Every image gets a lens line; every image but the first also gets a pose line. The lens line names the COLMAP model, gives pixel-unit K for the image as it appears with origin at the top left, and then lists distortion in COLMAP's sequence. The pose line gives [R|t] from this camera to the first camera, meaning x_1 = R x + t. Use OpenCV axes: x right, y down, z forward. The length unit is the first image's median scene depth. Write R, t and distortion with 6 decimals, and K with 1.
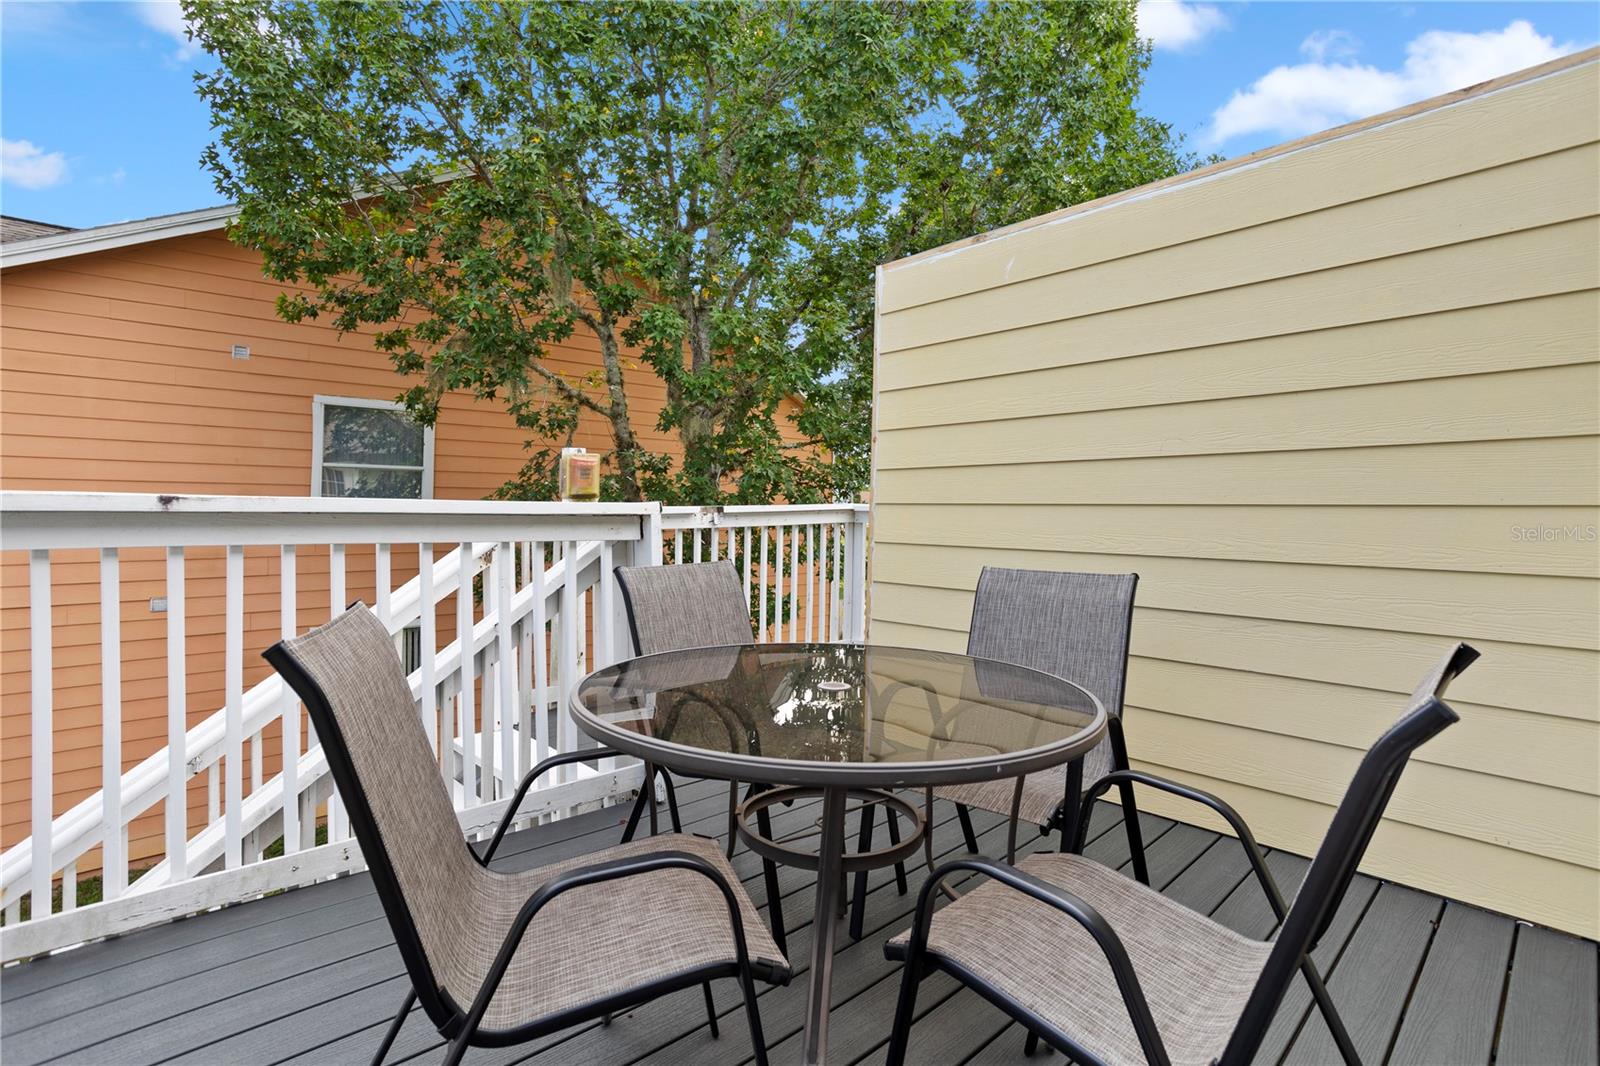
lens RADIAL K [[773.1, 0, 796.9], [0, 773.1, 533.1], [0, 0, 1]] dist [-0.050506, 0.029895]
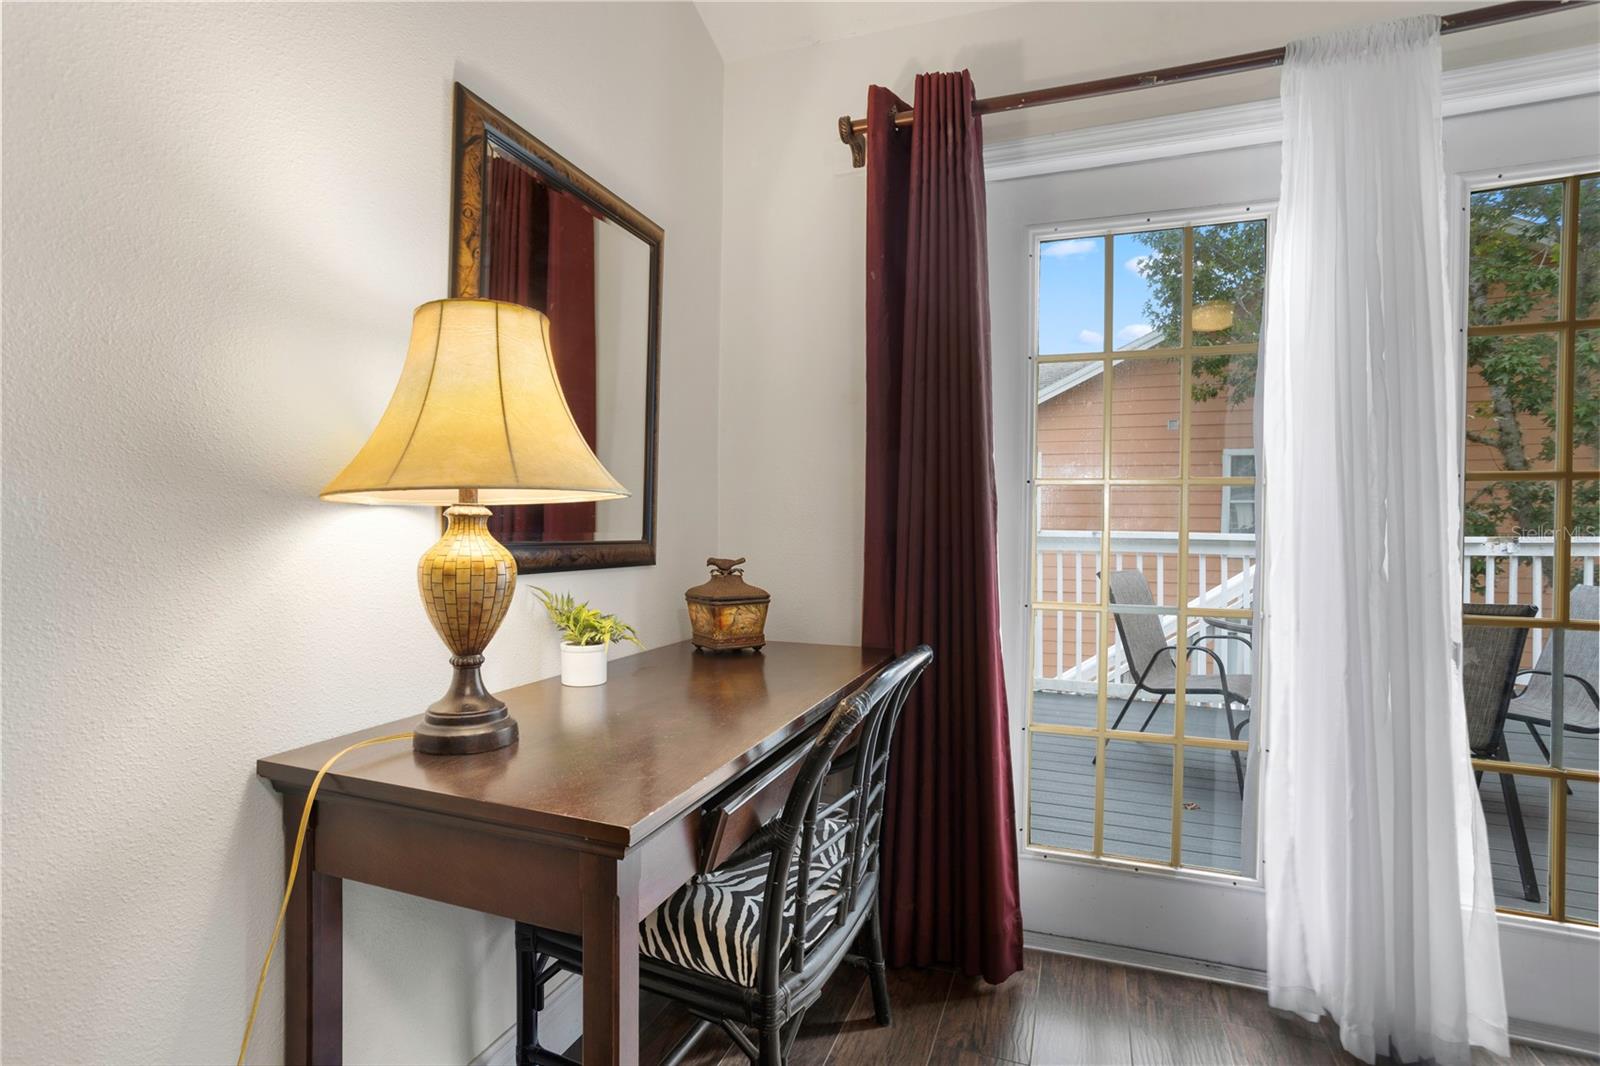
lens RADIAL K [[773.1, 0, 796.9], [0, 773.1, 533.1], [0, 0, 1]] dist [-0.050506, 0.029895]
pose [[0.437619, -0.001007, -0.899160, 0.285026], [-0.033664, 0.999280, -0.017503, 0.009178], [0.898530, 0.037930, 0.437270, -0.278928]]
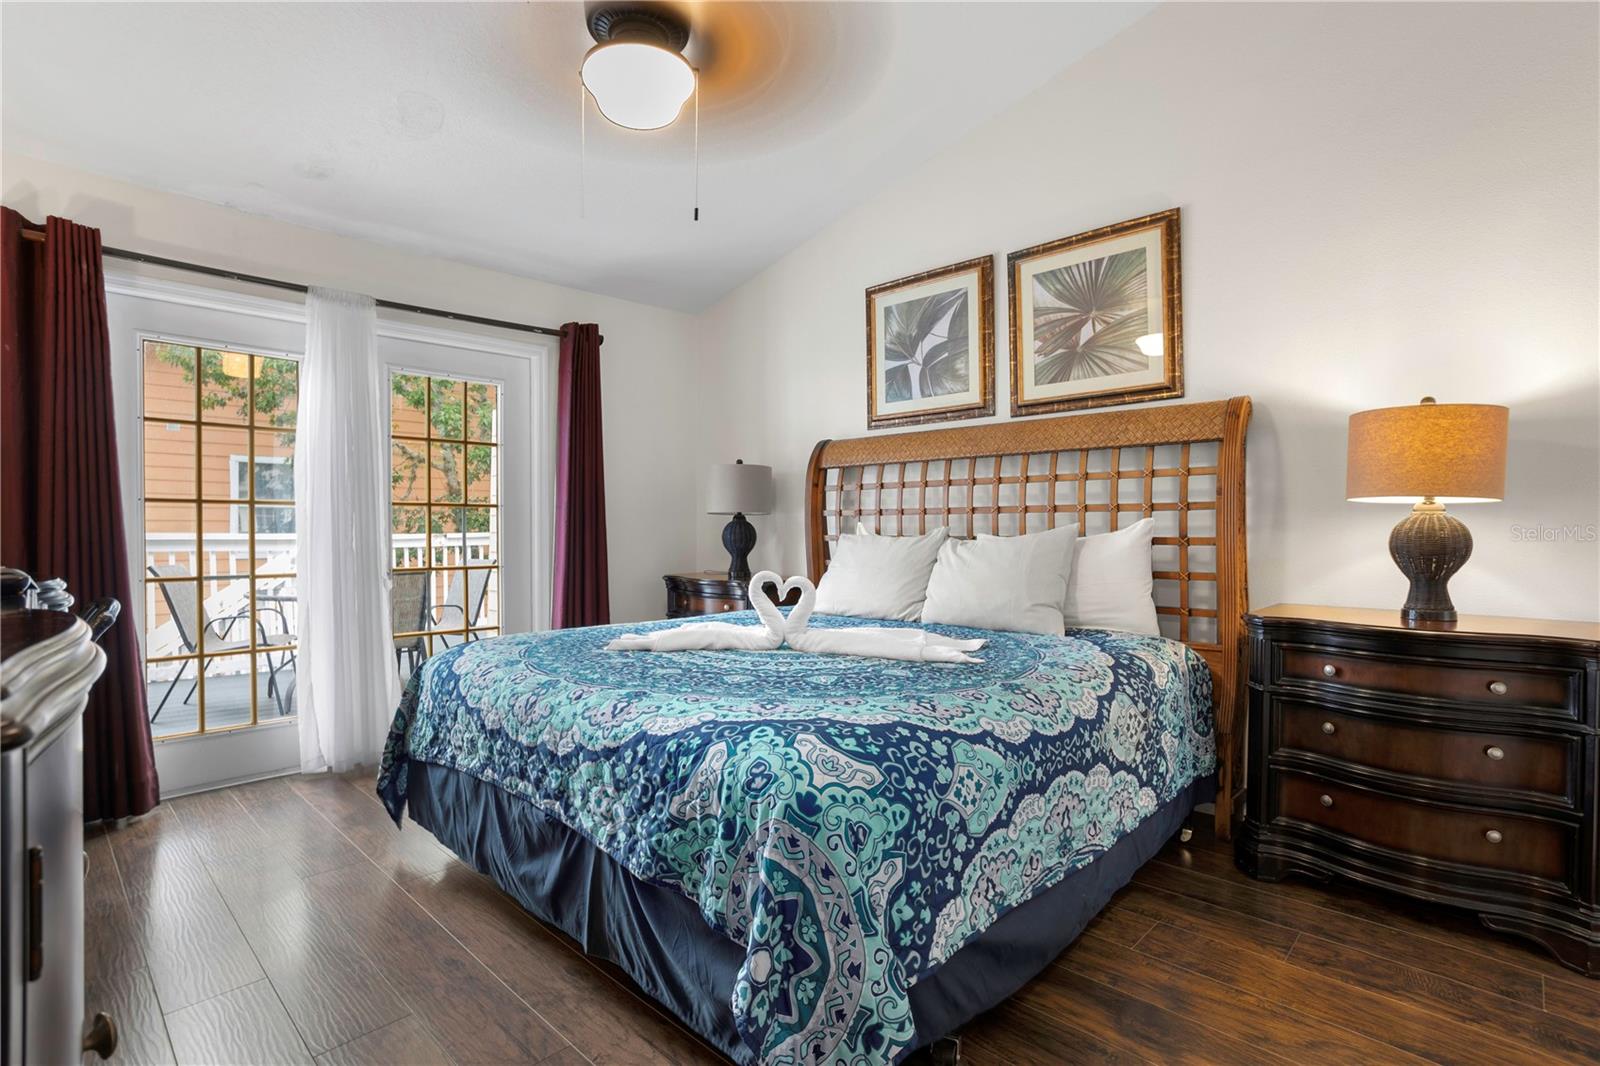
lens RADIAL K [[773.1, 0, 796.9], [0, 773.1, 533.1], [0, 0, 1]] dist [-0.050506, 0.029895]
pose [[0.998879, -0.020440, 0.042687, 0.404452], [0.021691, 0.999343, -0.029050, 0.019987], [-0.042065, 0.029944, 0.998666, -0.495832]]
